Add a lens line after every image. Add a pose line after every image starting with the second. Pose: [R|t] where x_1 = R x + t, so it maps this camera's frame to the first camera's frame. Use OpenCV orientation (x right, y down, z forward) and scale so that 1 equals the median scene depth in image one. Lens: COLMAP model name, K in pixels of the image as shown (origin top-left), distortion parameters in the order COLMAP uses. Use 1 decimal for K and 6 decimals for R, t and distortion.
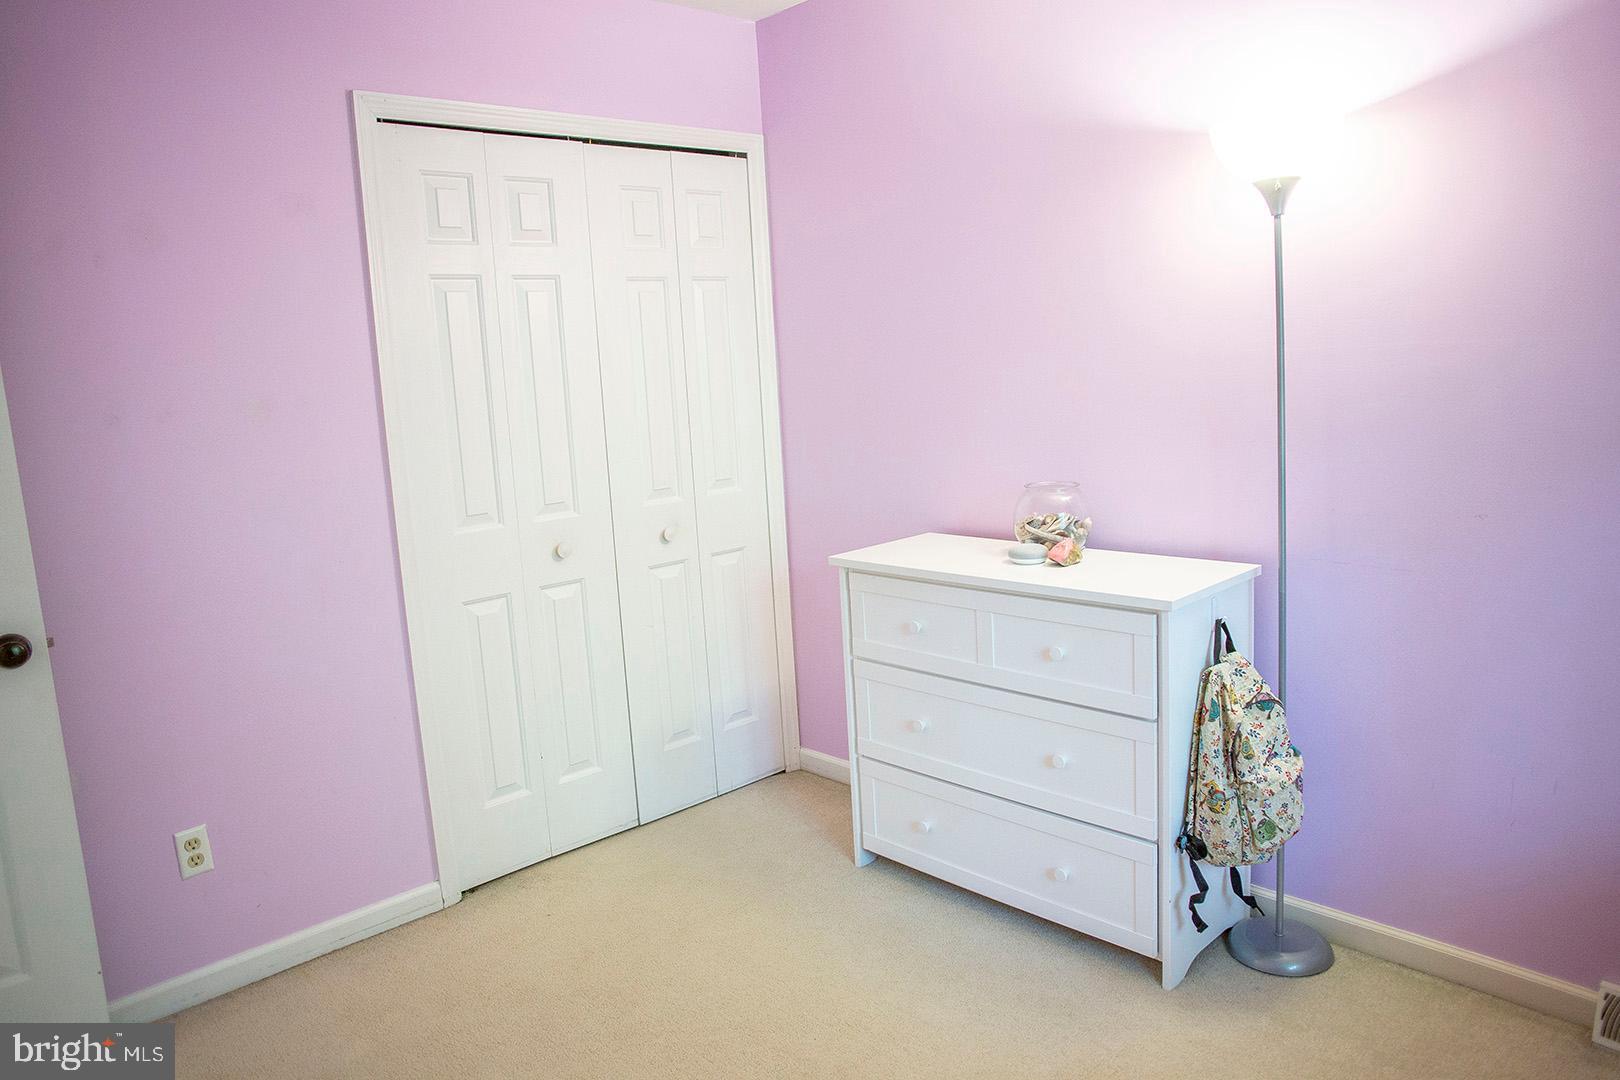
lens RADIAL K [[1106.5, 0, 810.0], [0, 1106.5, 540.0], [0, 0, 1]] dist [-0.092404, 0.075625]
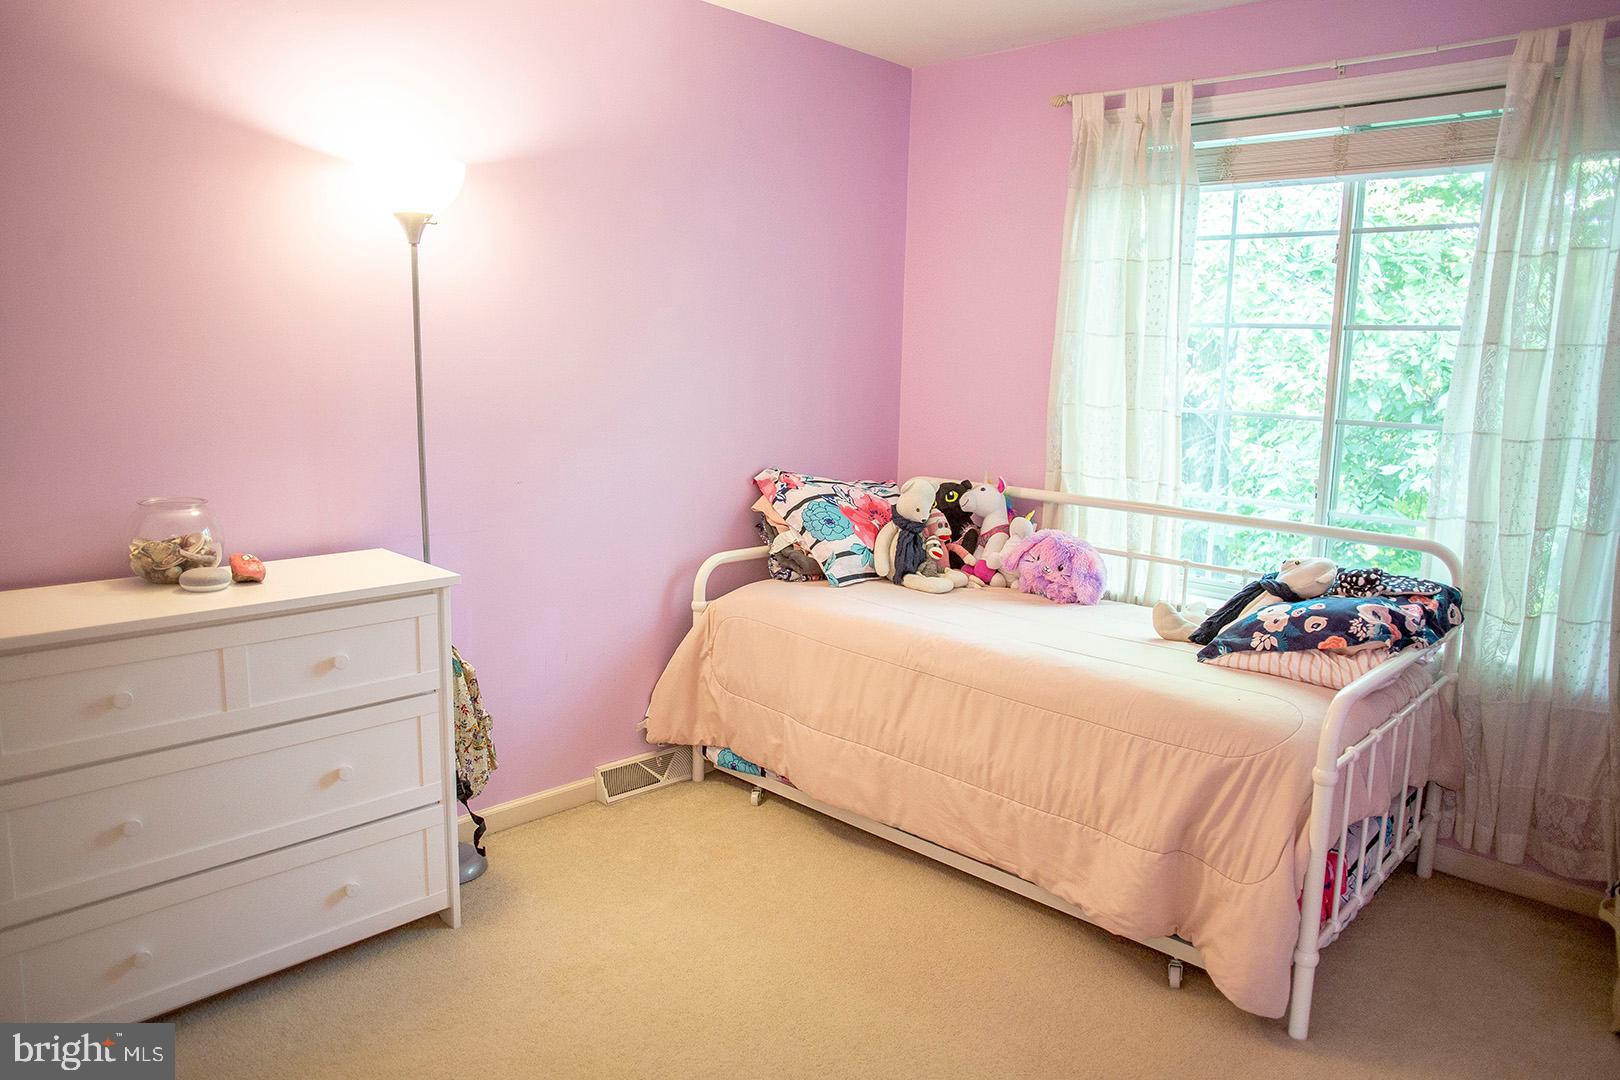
lens RADIAL K [[1106.5, 0, 810.0], [0, 1106.5, 540.0], [0, 0, 1]] dist [-0.092404, 0.075625]
pose [[-0.039980, -0.115563, 0.992495, -0.796618], [0.140638, 0.982750, 0.120094, -0.064713], [-0.989254, 0.144384, -0.023037, 0.646979]]
